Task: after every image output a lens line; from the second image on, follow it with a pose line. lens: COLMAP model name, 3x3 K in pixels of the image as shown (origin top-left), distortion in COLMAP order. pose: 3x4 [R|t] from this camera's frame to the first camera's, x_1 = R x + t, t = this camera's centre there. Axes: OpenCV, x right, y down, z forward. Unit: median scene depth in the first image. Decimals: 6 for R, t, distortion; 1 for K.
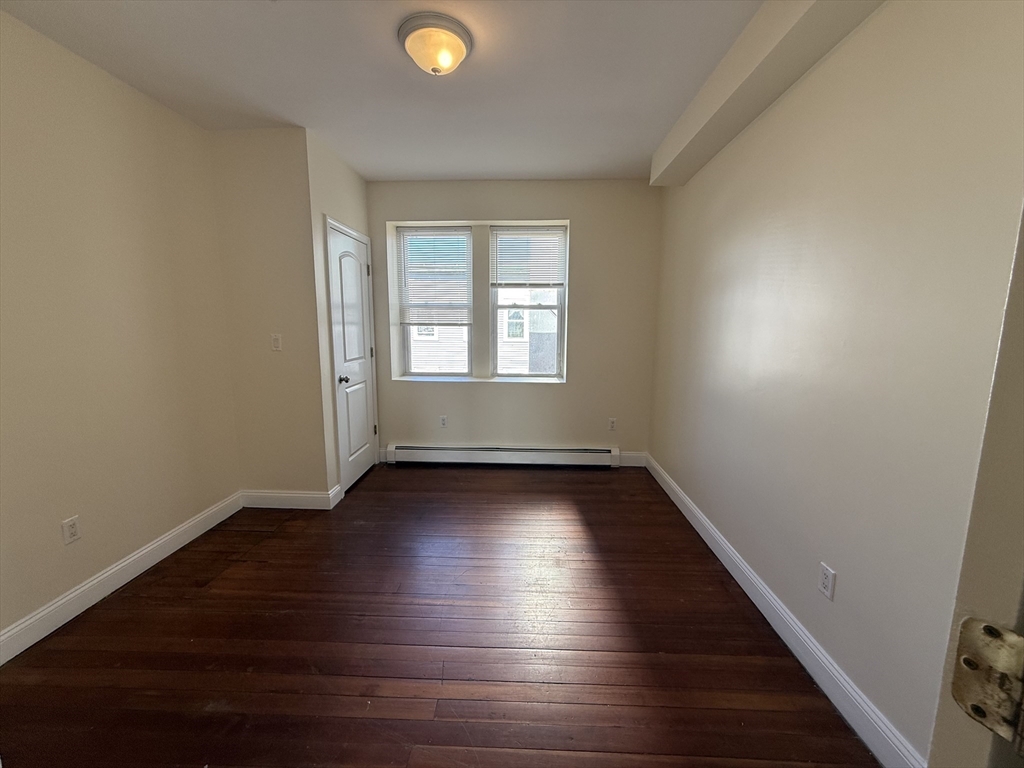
lens RADIAL K [[407.4, 0, 511.5], [0, 407.4, 381.3], [0, 0, 1]] dist [0.000149, 0.000139]
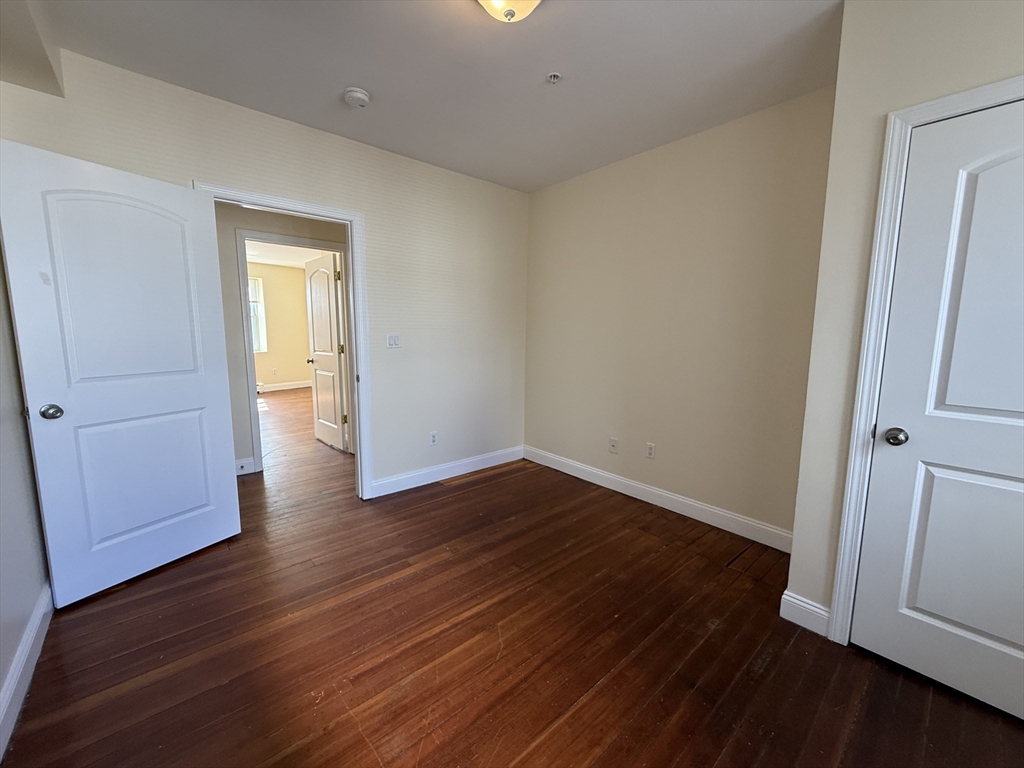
lens RADIAL K [[407.4, 0, 511.5], [0, 407.4, 381.3], [0, 0, 1]] dist [0.000149, 0.000139]
pose [[-0.729258, 0.079042, -0.679658, 0.408990], [-0.106209, 0.968190, 0.226557, -0.213828], [0.675945, 0.237404, -0.697666, 1.631112]]
